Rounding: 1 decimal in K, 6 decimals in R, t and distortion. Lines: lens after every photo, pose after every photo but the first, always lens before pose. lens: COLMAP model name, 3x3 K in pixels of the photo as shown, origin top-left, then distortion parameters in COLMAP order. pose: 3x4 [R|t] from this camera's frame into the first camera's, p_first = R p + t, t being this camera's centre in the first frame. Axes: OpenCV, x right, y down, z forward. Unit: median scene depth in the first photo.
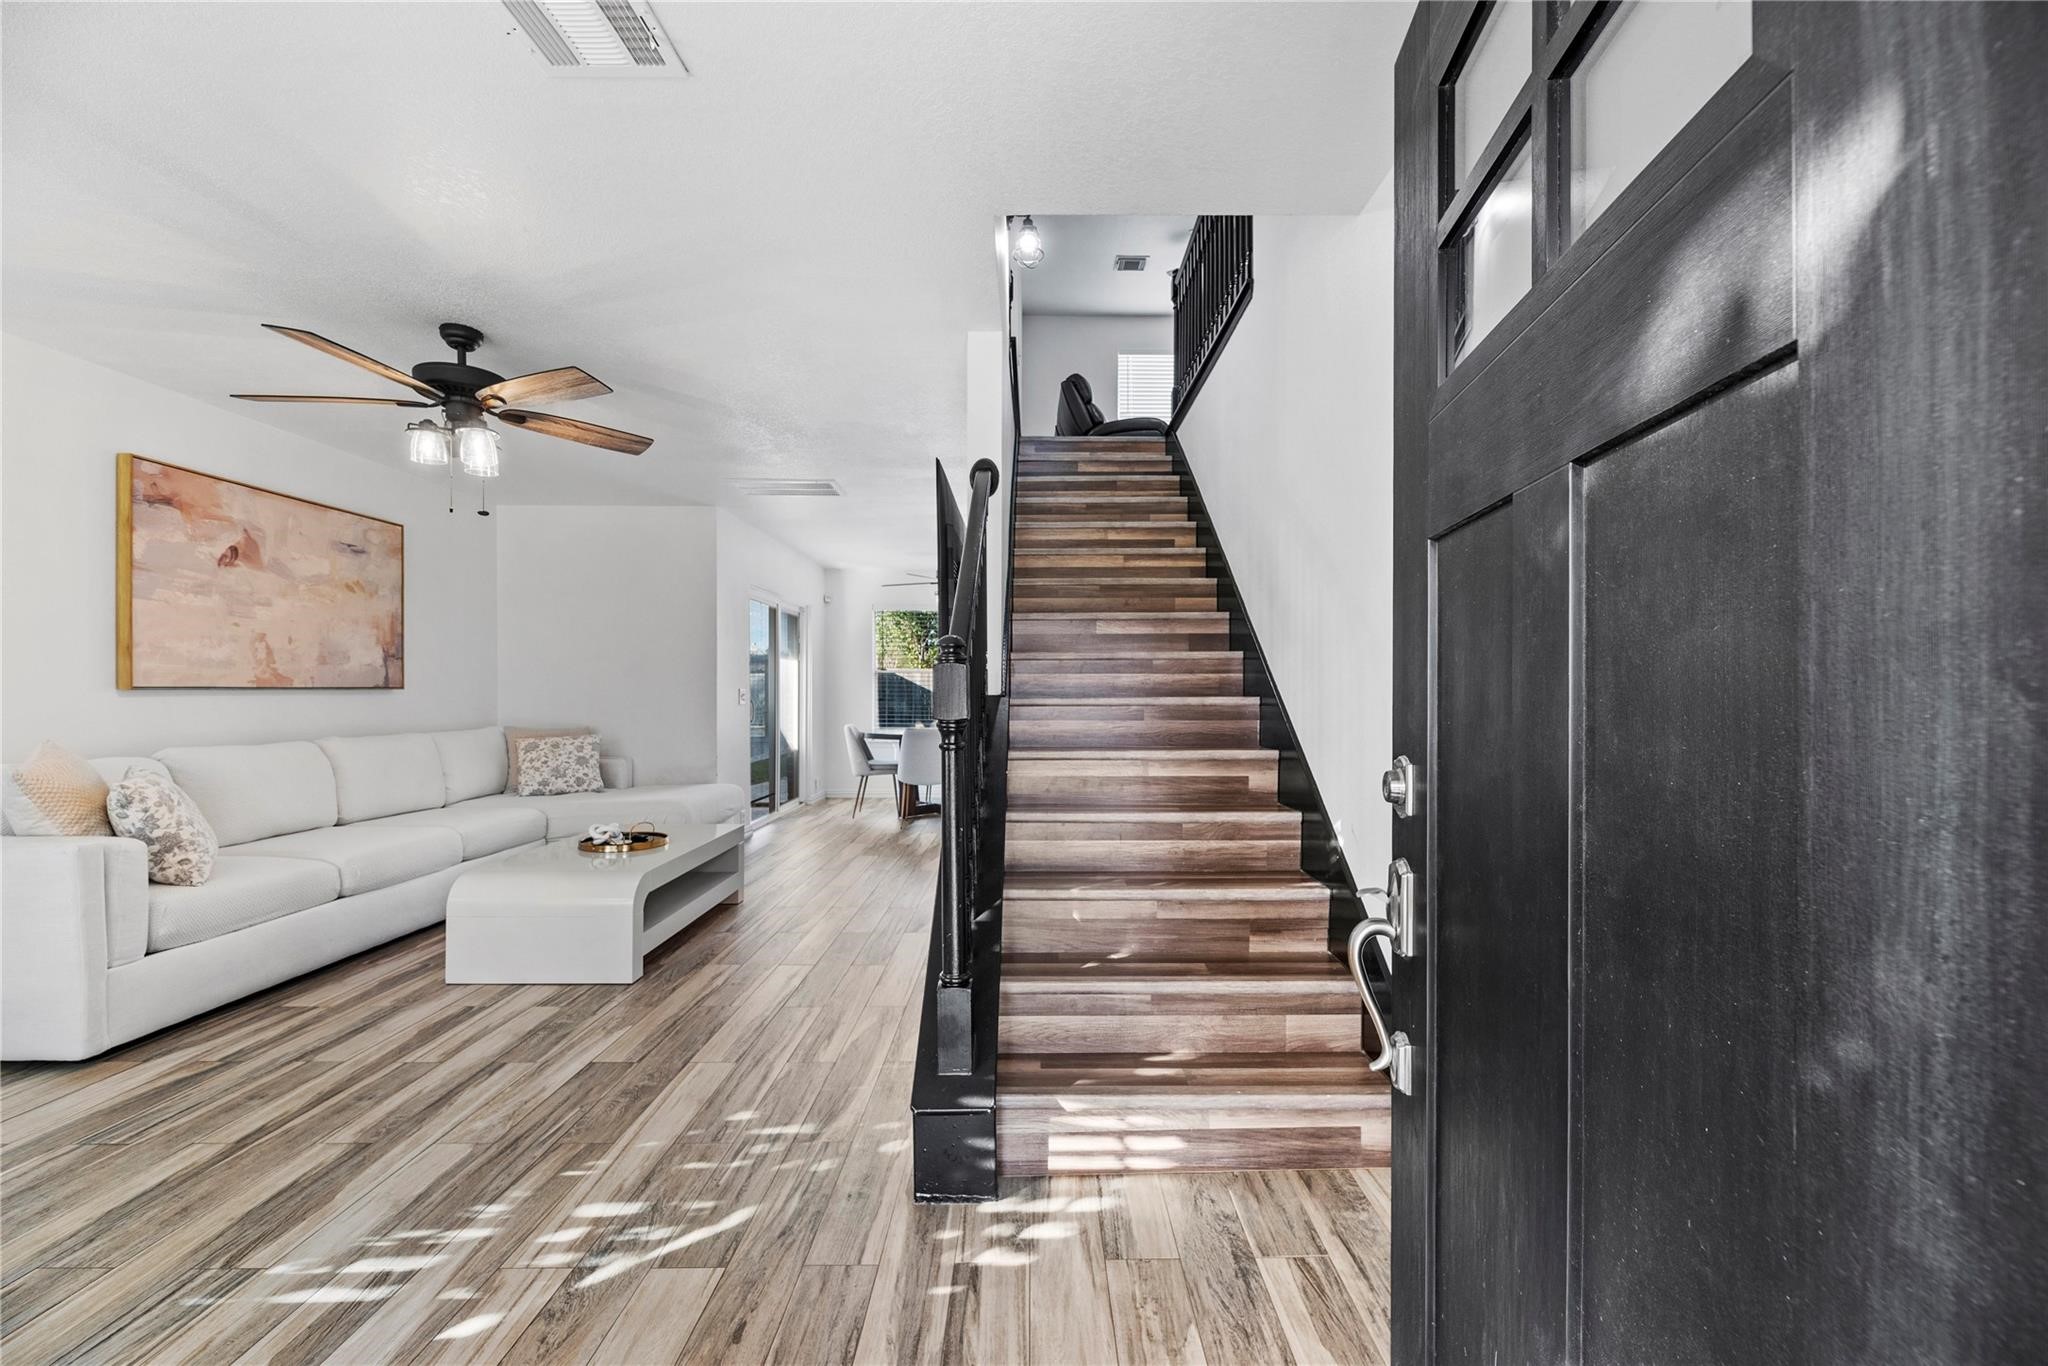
lens RADIAL K [[829.5, 0, 1044.4], [0, 829.5, 695.3], [0, 0, 1]] dist [0.000075, -0.000406]
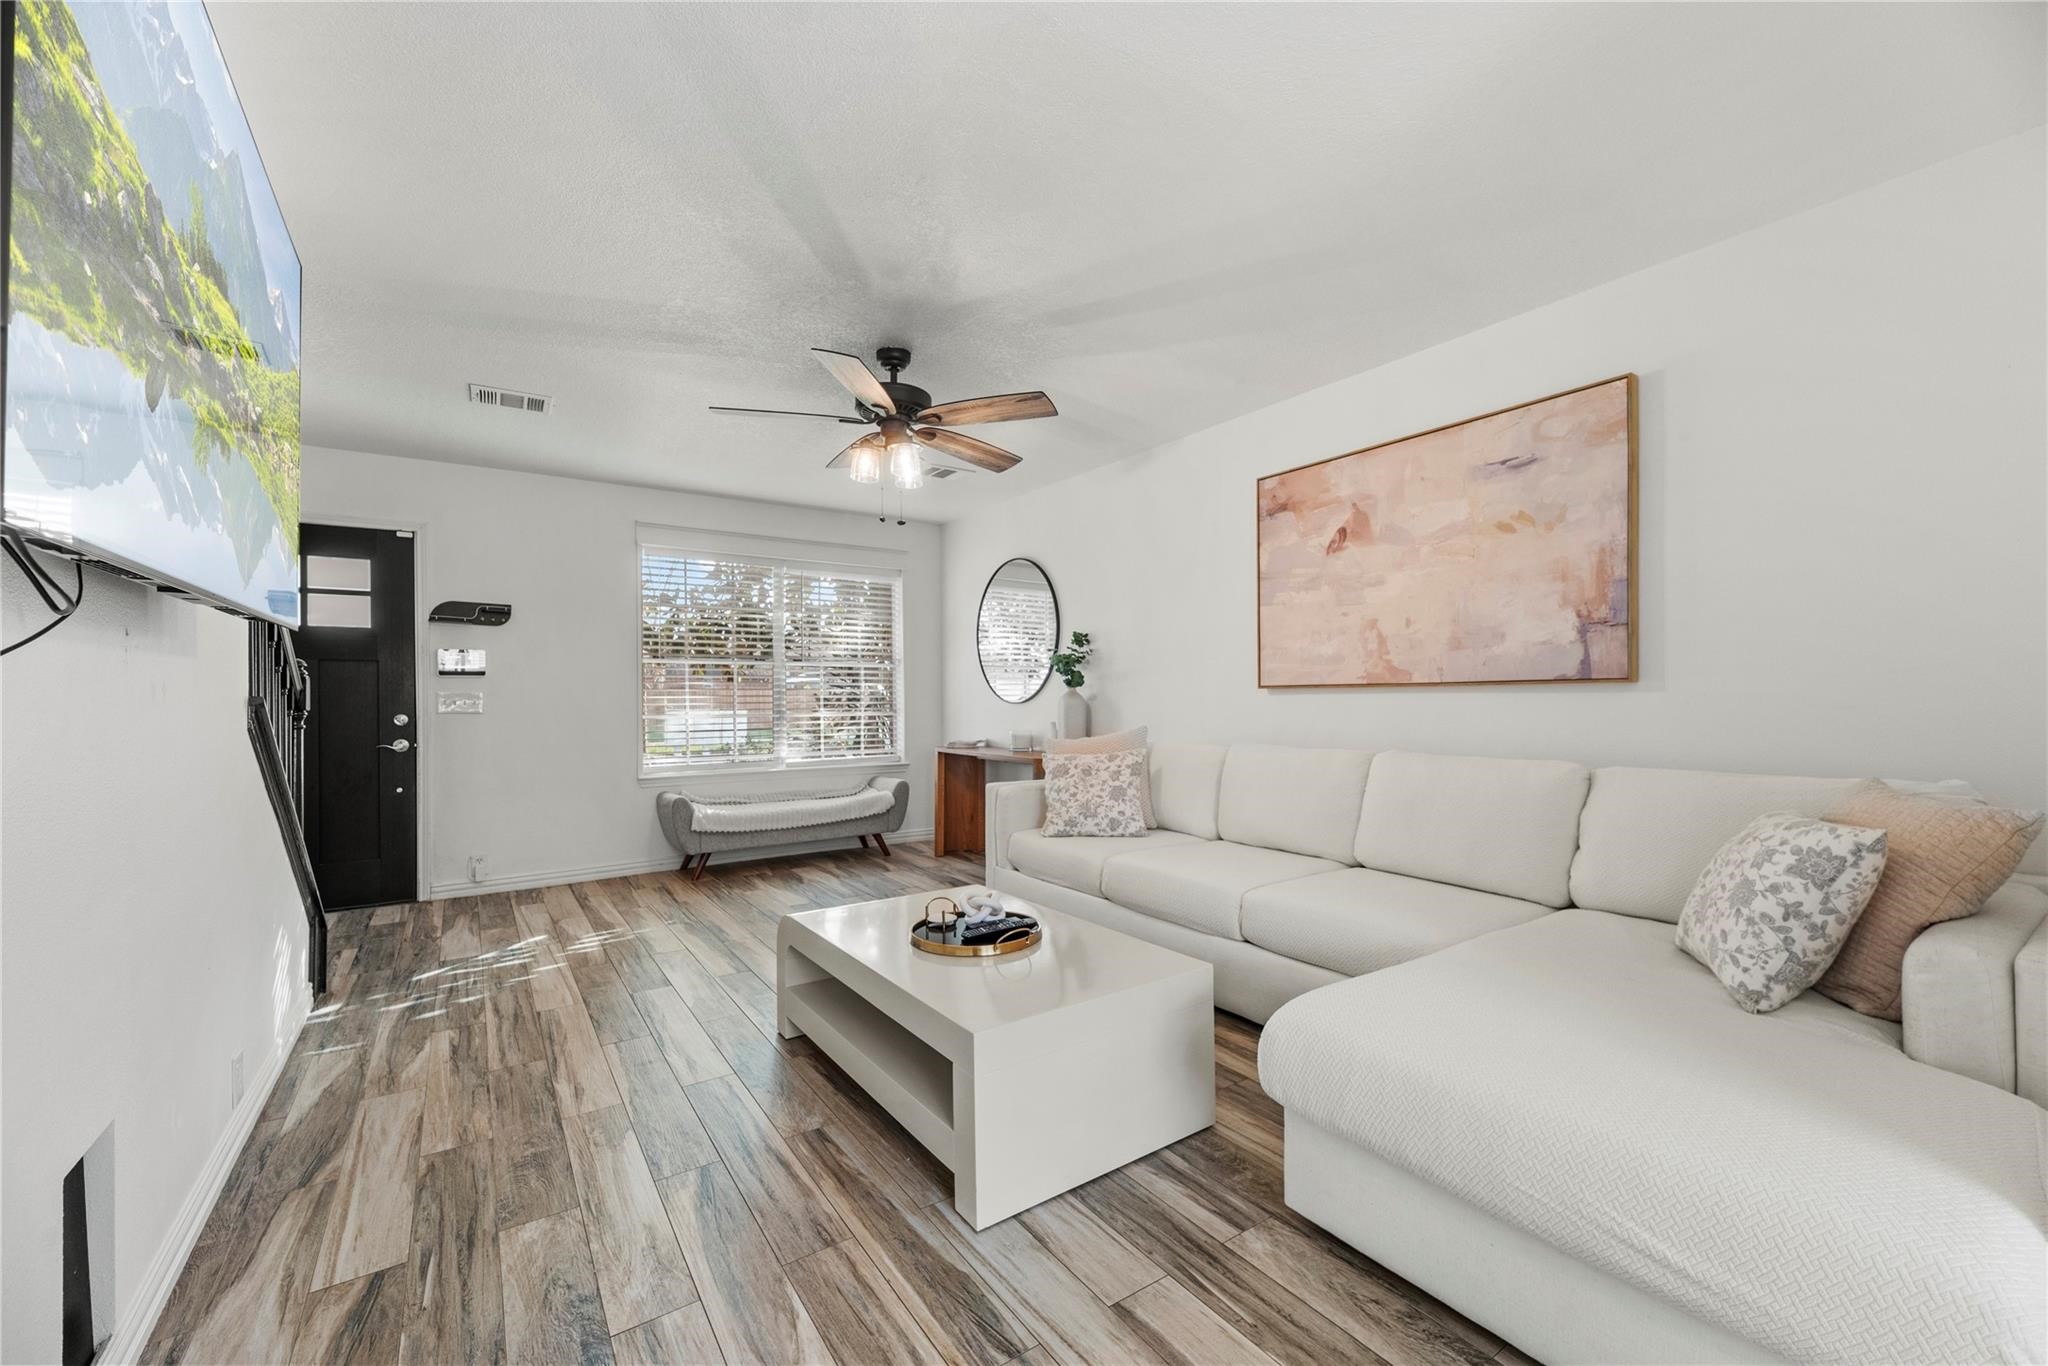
lens RADIAL K [[829.5, 0, 1041.8], [0, 829.5, 690.2], [0, 0, 1]] dist [0.000075, -0.000406]
pose [[-0.831427, 0.000251, -0.555634, -0.244259], [0.002490, 0.999992, -0.003274, -0.001880], [0.555628, -0.004105, -0.831421, 1.839553]]
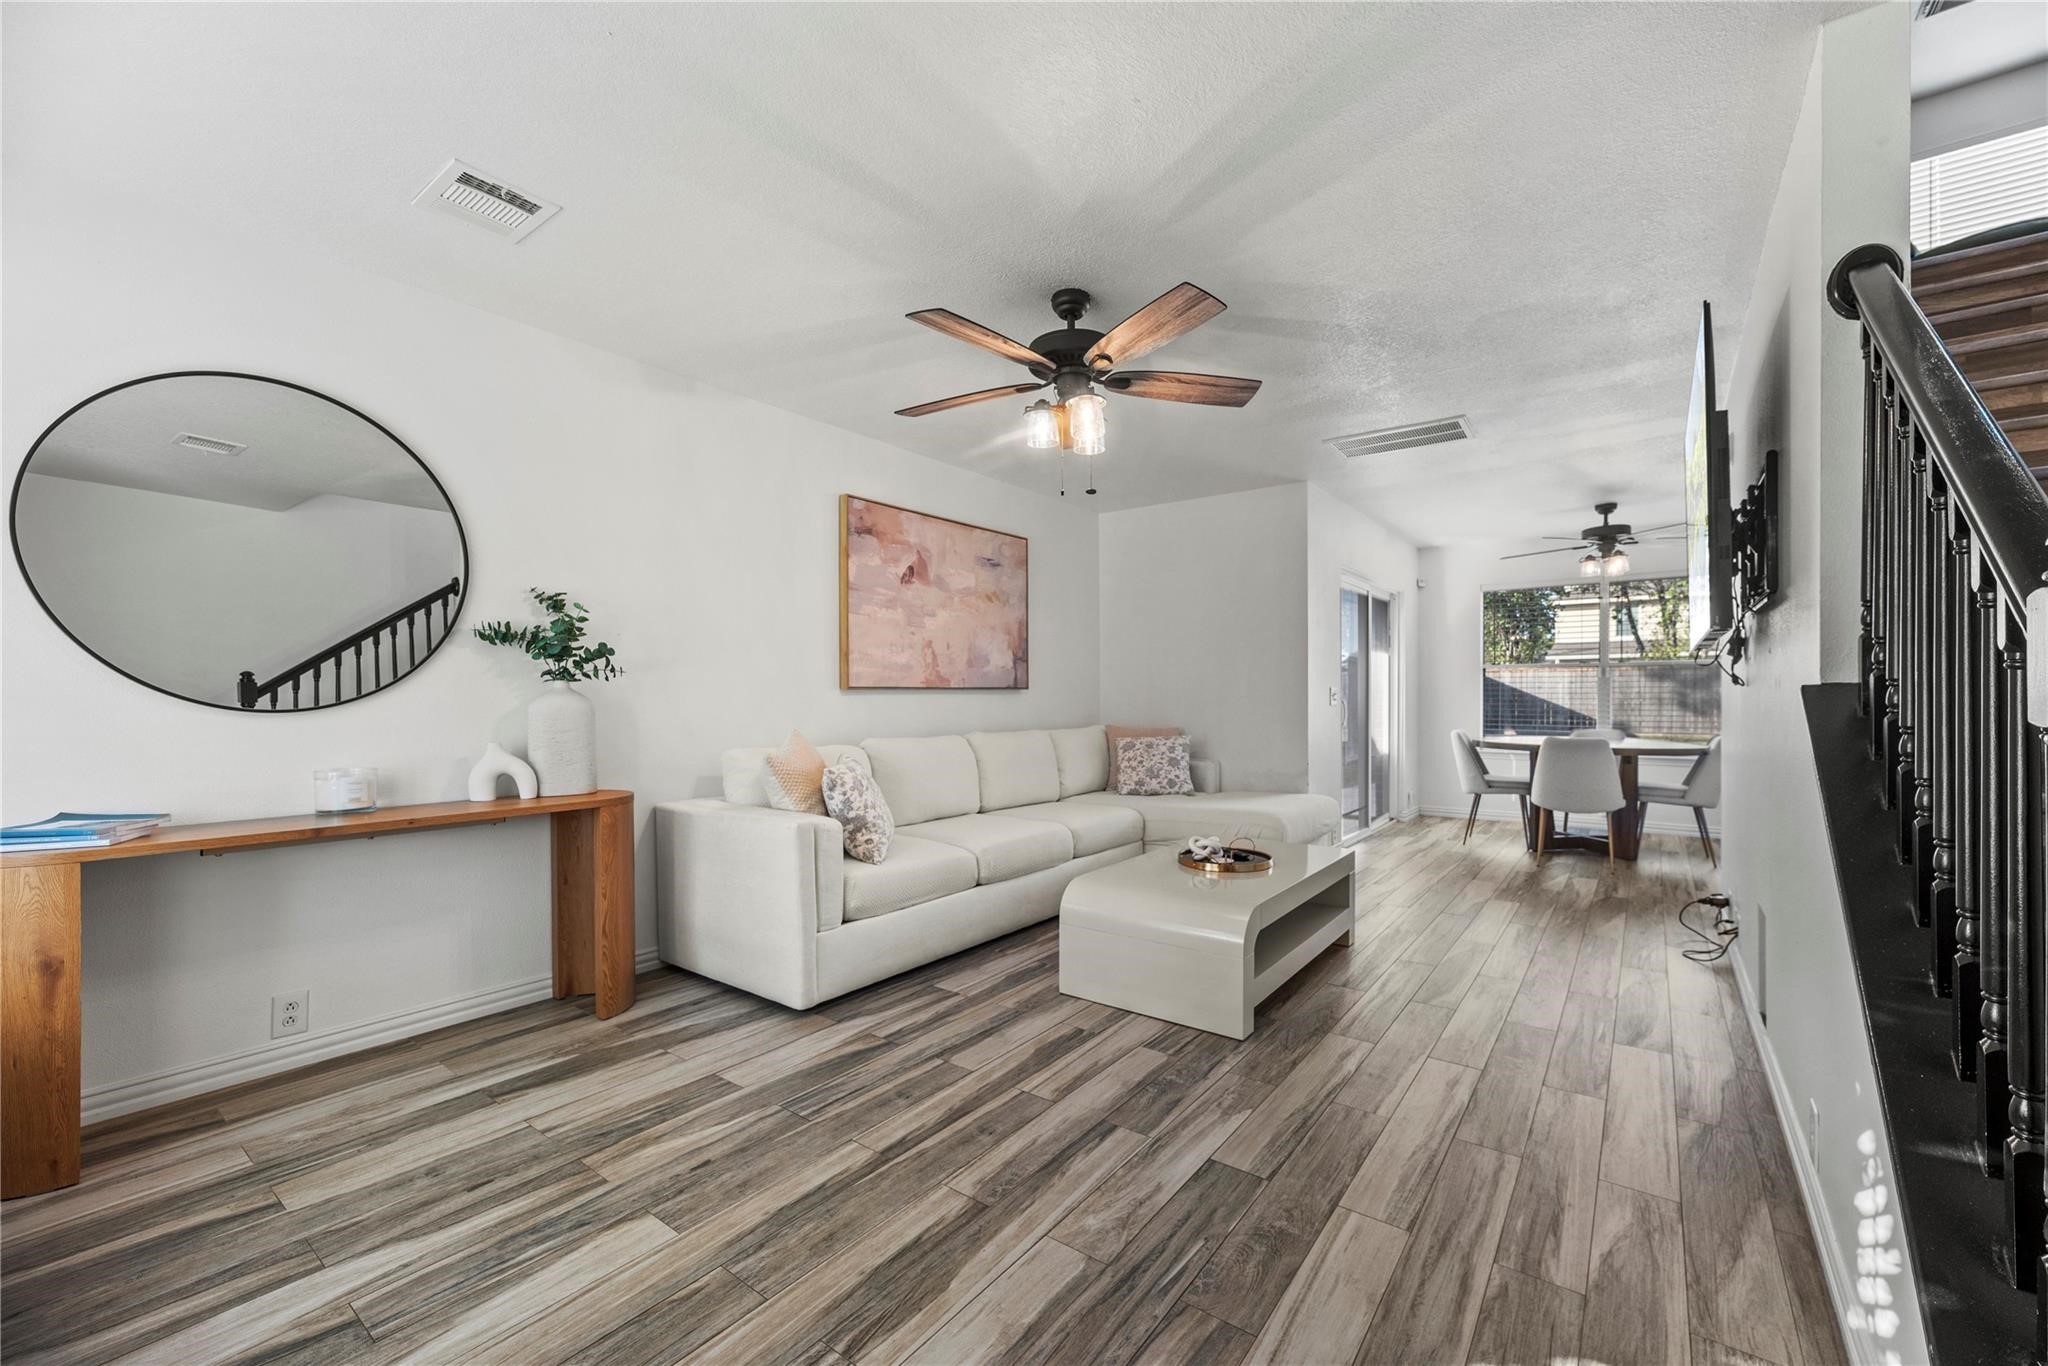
lens RADIAL K [[829.5, 0, 1037.3], [0, 829.5, 691.3], [0, 0, 1]] dist [0.000075, -0.000406]
pose [[0.793476, -0.008125, -0.608547, -0.154644], [0.002423, 0.999945, -0.010192, 0.009165], [0.608596, 0.006613, 0.793452, 0.219637]]
